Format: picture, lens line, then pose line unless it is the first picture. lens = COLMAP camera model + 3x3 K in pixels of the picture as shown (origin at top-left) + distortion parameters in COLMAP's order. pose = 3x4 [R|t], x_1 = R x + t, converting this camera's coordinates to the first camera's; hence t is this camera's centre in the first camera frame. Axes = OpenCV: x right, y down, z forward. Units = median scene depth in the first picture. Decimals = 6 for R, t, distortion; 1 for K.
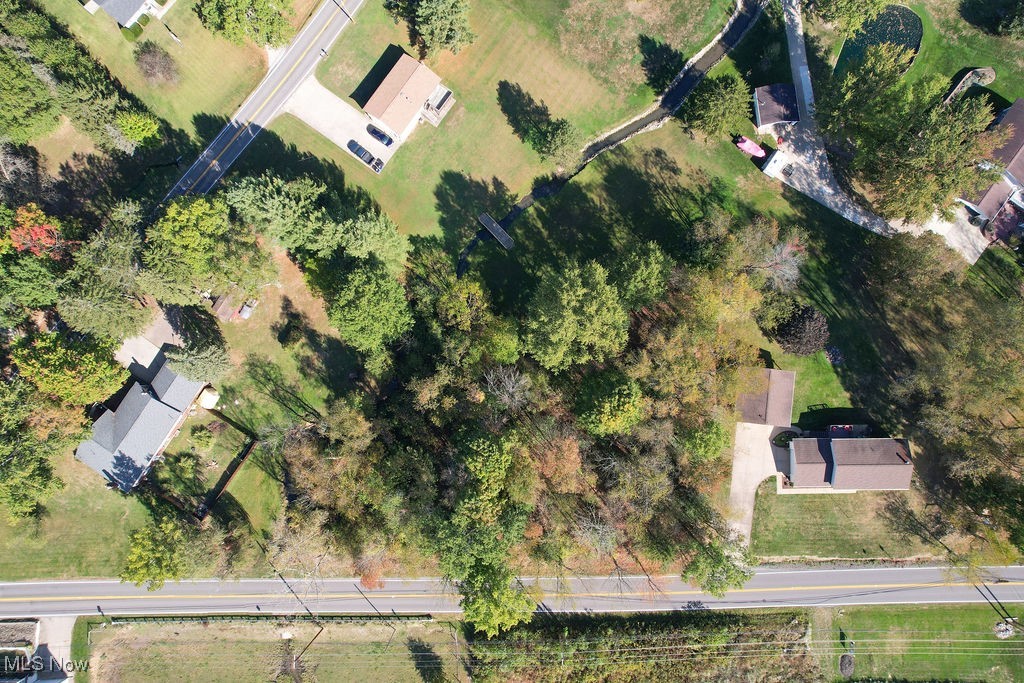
lens RADIAL K [[651.7, 0, 511.1], [0, 651.7, 345.5], [0, 0, 1]] dist [-0.067760, 0.059808]
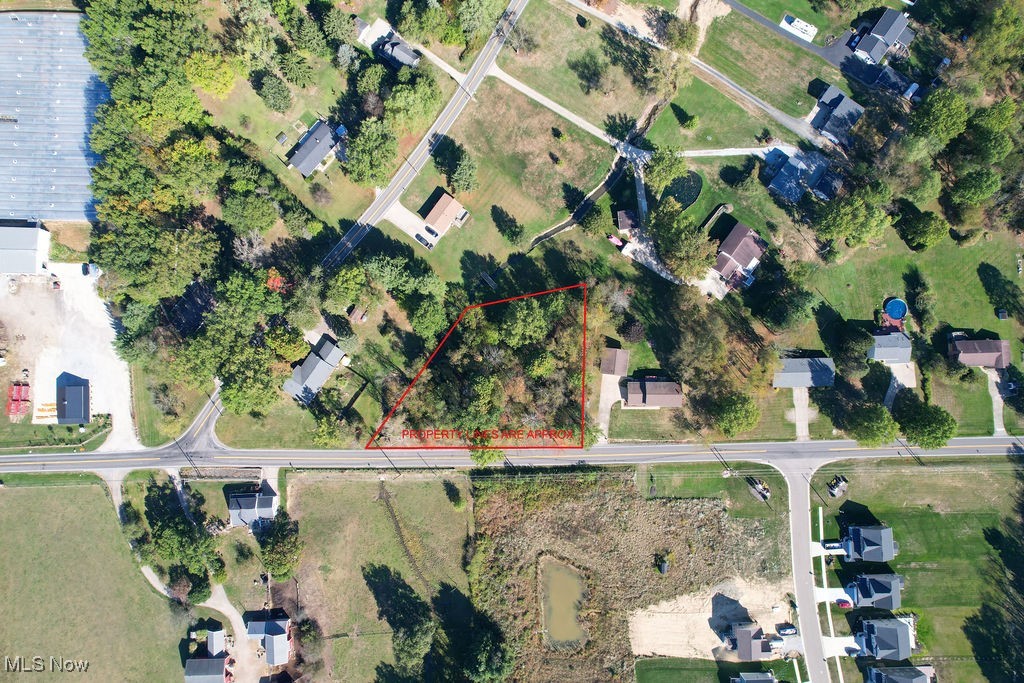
lens RADIAL K [[651.7, 0, 511.1], [0, 651.7, 345.5], [0, 0, 1]] dist [-0.067760, 0.059808]
pose [[0.999876, 0.013729, 0.007727, 0.034378], [-0.013641, 0.999843, -0.011337, 0.050734], [-0.007882, 0.011230, 0.999906, -1.062961]]
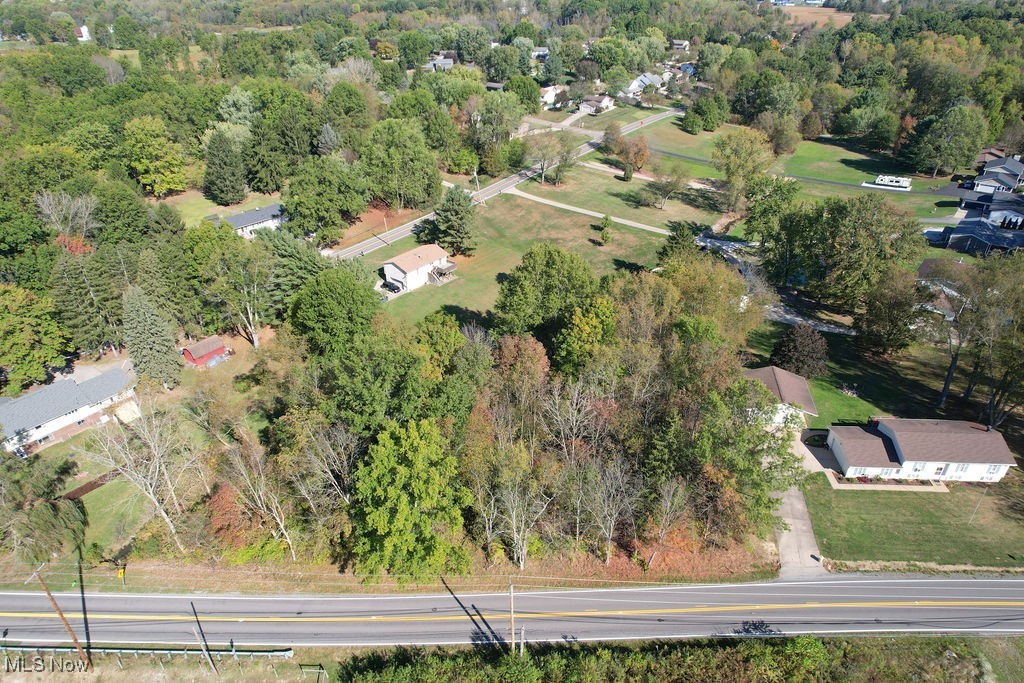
lens RADIAL K [[651.7, 0, 511.1], [0, 651.7, 345.5], [0, 0, 1]] dist [-0.067760, 0.059808]
pose [[0.997619, 0.035191, -0.059316, 0.091202], [-0.068868, 0.554943, -0.829033, 0.720880], [0.003742, 0.831144, 0.556045, 0.456573]]
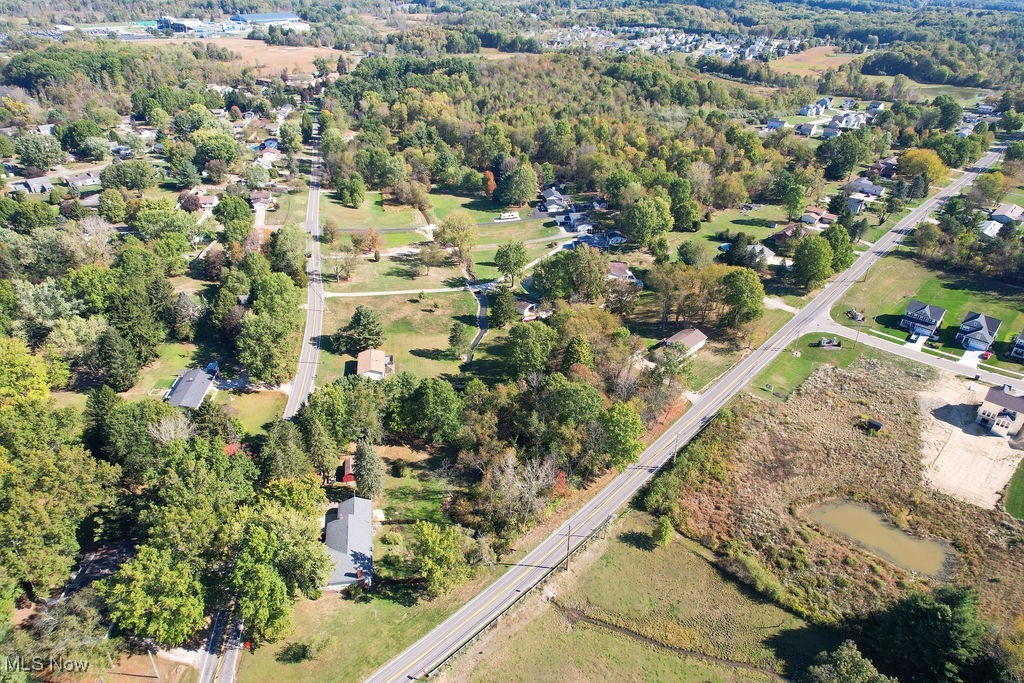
lens RADIAL K [[651.7, 0, 511.1], [0, 651.7, 345.5], [0, 0, 1]] dist [-0.067760, 0.059808]
pose [[0.712736, -0.338041, 0.614602, -0.987495], [0.698690, 0.419552, -0.579489, 0.904116], [-0.061966, 0.842439, 0.535216, -0.019182]]
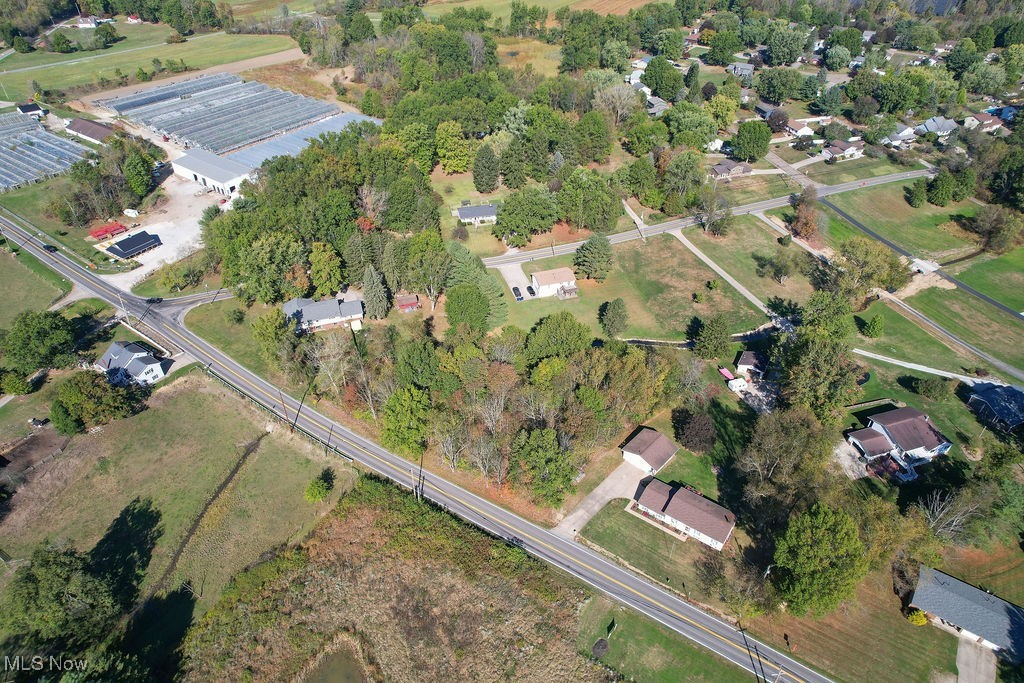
lens RADIAL K [[651.7, 0, 511.1], [0, 651.7, 345.5], [0, 0, 1]] dist [-0.067760, 0.059808]
pose [[0.800924, 0.371995, -0.469190, 0.674942], [-0.598199, 0.531204, -0.599984, 0.897360], [0.026045, 0.761211, 0.647982, -0.045073]]
